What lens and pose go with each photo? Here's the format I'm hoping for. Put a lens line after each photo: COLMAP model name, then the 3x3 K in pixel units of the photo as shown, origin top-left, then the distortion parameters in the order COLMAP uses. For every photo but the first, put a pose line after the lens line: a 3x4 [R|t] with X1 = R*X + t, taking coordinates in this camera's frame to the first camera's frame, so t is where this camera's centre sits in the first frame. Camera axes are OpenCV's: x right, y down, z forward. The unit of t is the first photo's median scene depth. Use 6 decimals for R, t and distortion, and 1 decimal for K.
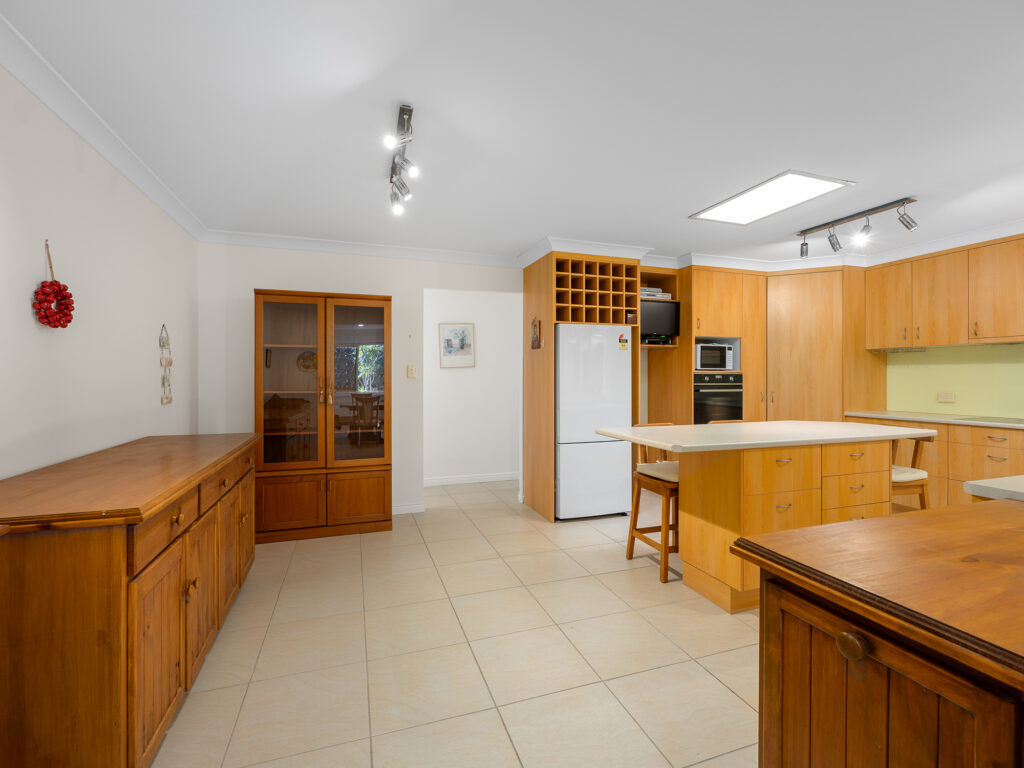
lens RADIAL K [[463.1, 0, 506.4], [0, 463.1, 387.2], [0, 0, 1]] dist [-0.002167, -0.000771]
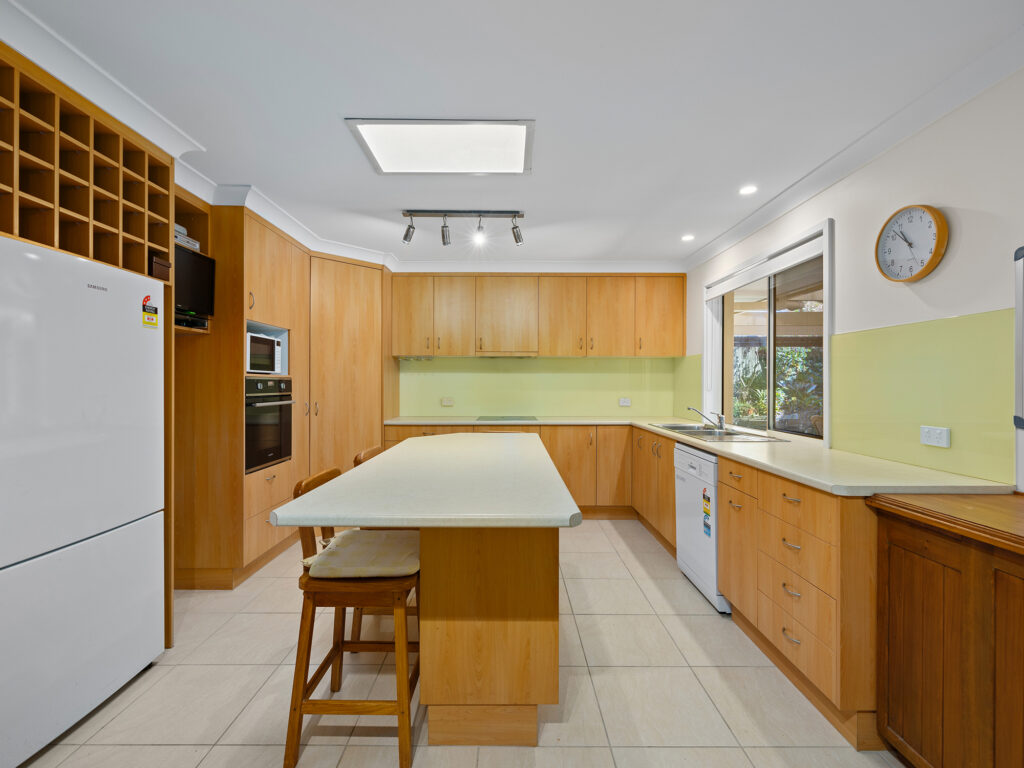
lens RADIAL K [[463.1, 0, 506.4], [0, 463.1, 387.2], [0, 0, 1]] dist [-0.002167, -0.000771]
pose [[0.318030, -0.006407, 0.948059, -0.083609], [0.017082, 0.999854, 0.001027, -0.011741], [-0.947927, 0.015868, 0.318093, 0.463377]]
